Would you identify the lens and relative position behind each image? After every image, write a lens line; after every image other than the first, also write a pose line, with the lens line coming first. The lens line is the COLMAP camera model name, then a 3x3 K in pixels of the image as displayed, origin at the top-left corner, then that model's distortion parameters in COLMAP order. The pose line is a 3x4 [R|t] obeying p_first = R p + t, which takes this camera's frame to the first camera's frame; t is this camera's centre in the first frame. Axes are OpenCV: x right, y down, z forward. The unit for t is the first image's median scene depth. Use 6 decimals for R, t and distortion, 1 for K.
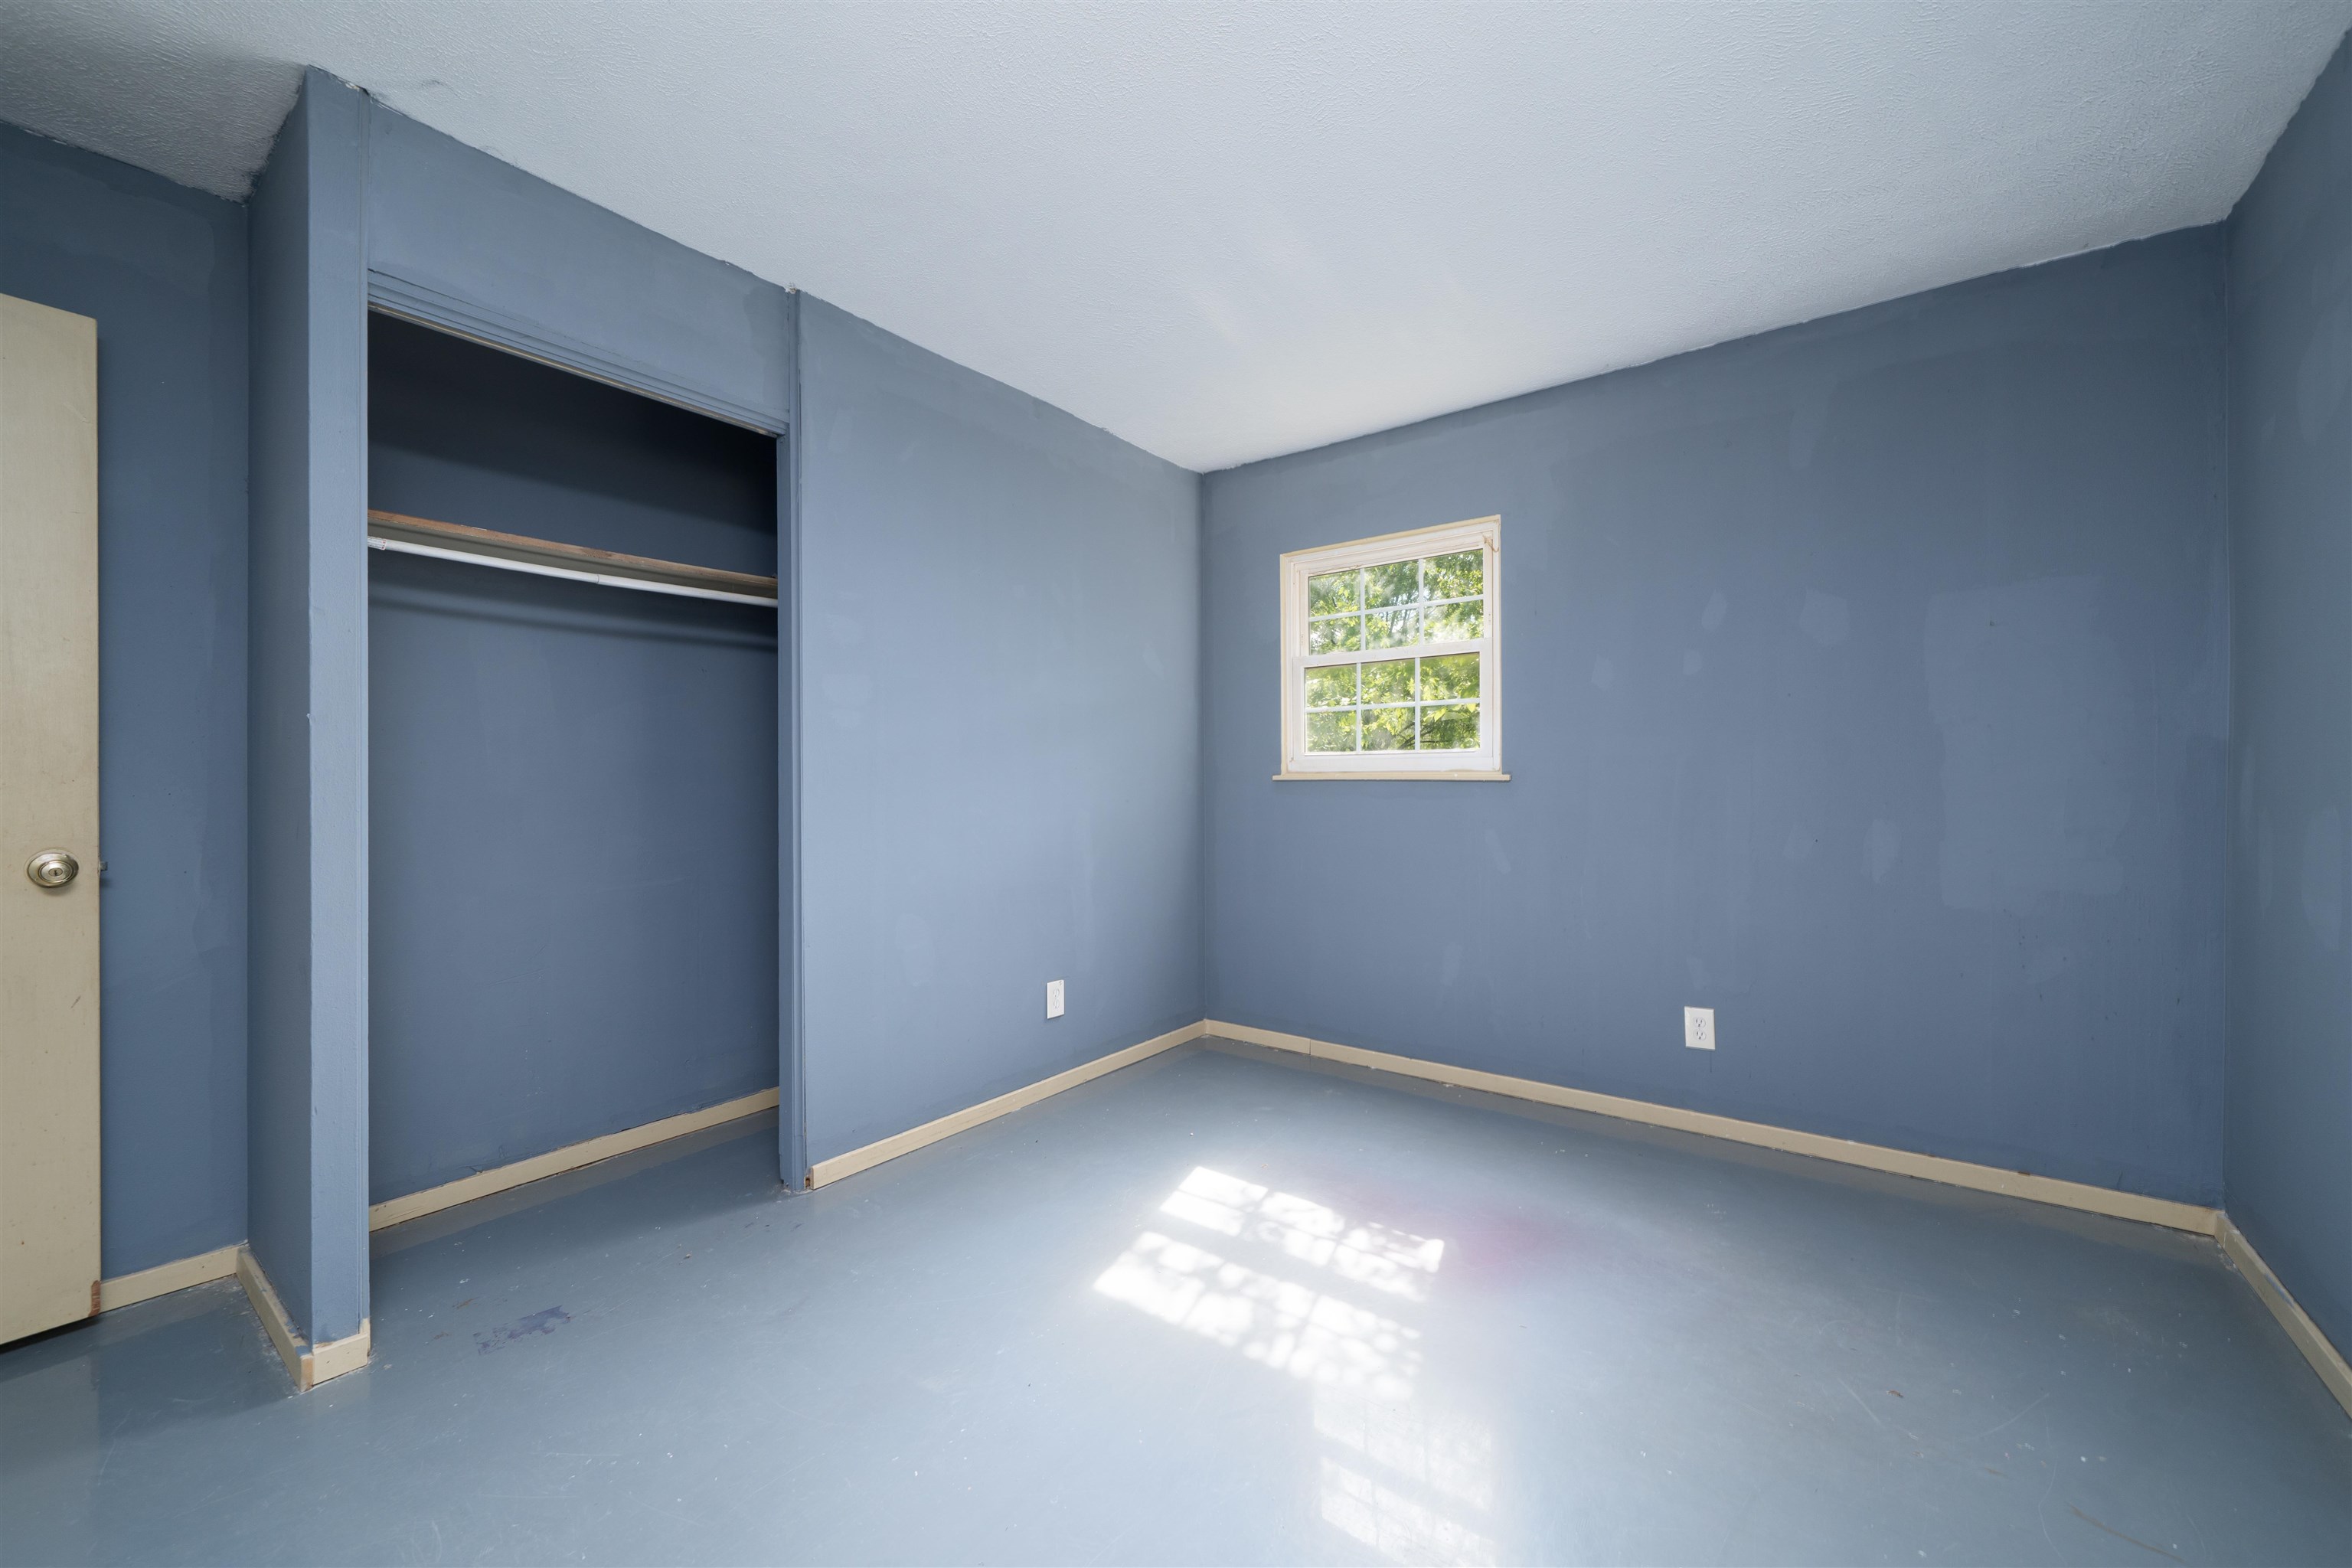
lens RADIAL K [[917.3, 0, 1177.5], [0, 917.3, 785.1], [0, 0, 1]] dist [0.001771, 0.000084]
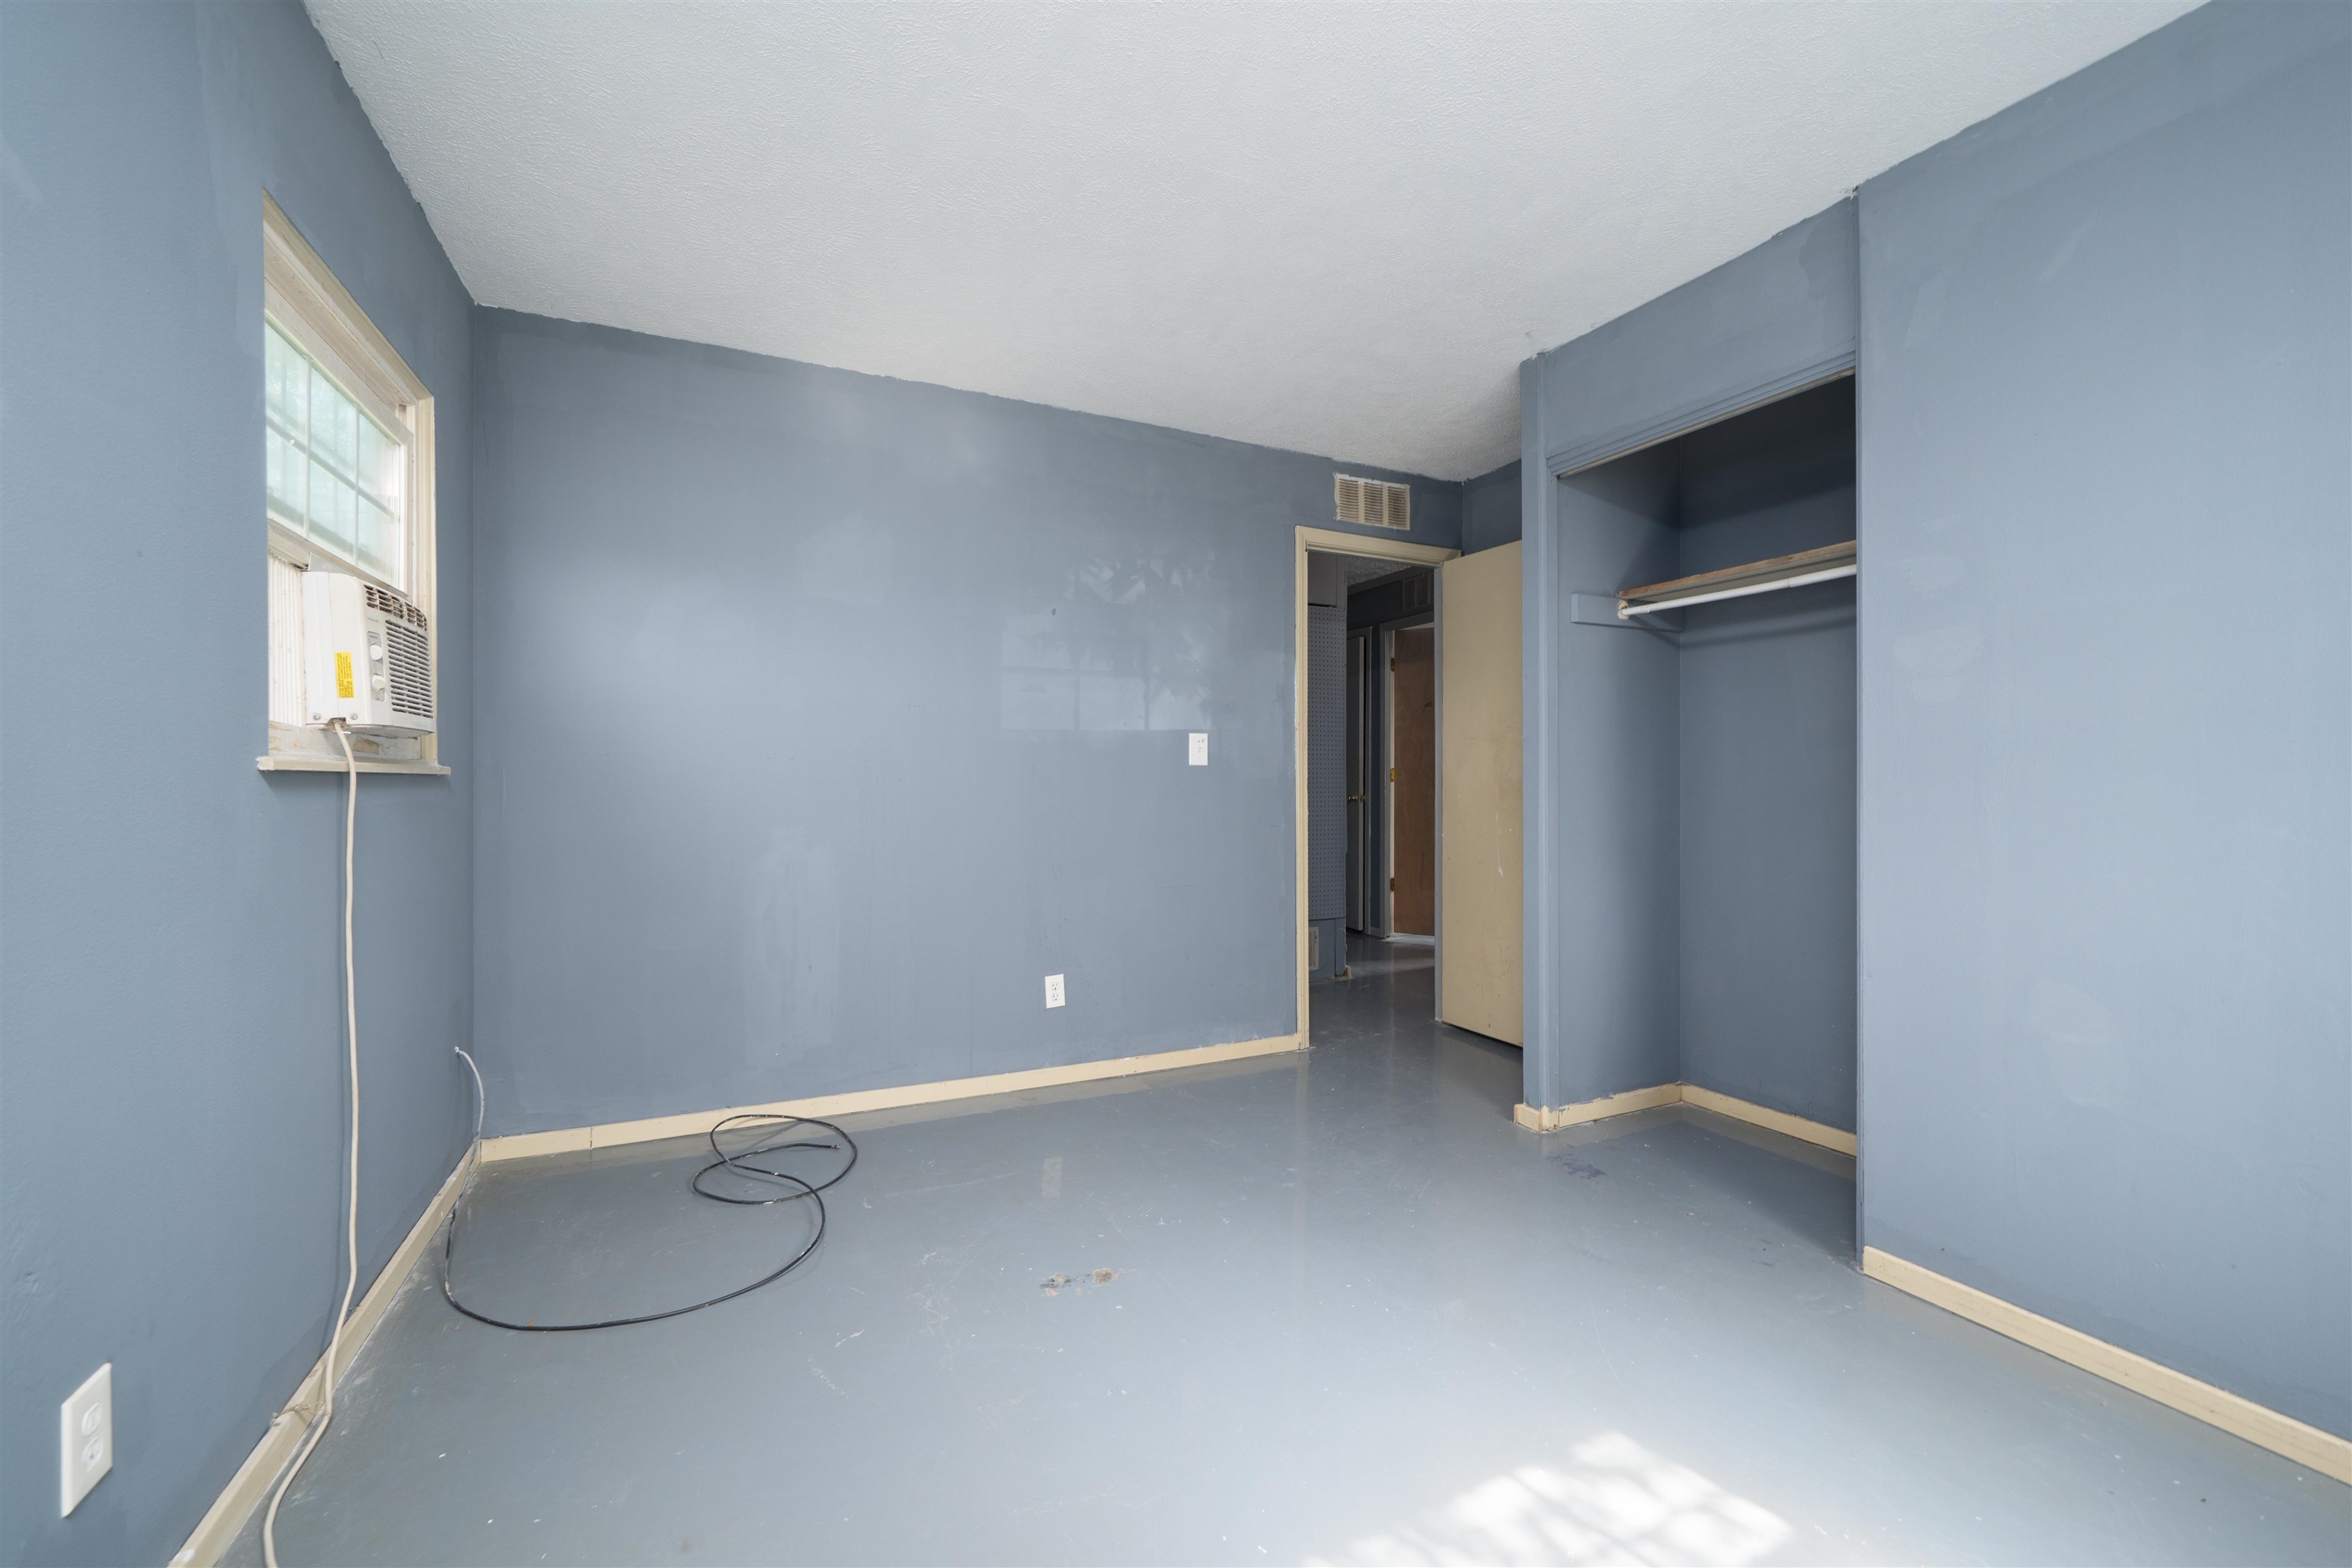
lens RADIAL K [[917.3, 0, 1184.7], [0, 917.3, 774.7], [0, 0, 1]] dist [0.001771, 0.000084]
pose [[-0.453456, 0.005953, -0.891259, 0.546882], [0.004246, 0.999981, 0.004519, -0.011085], [0.891269, -0.001735, -0.453473, 0.748444]]
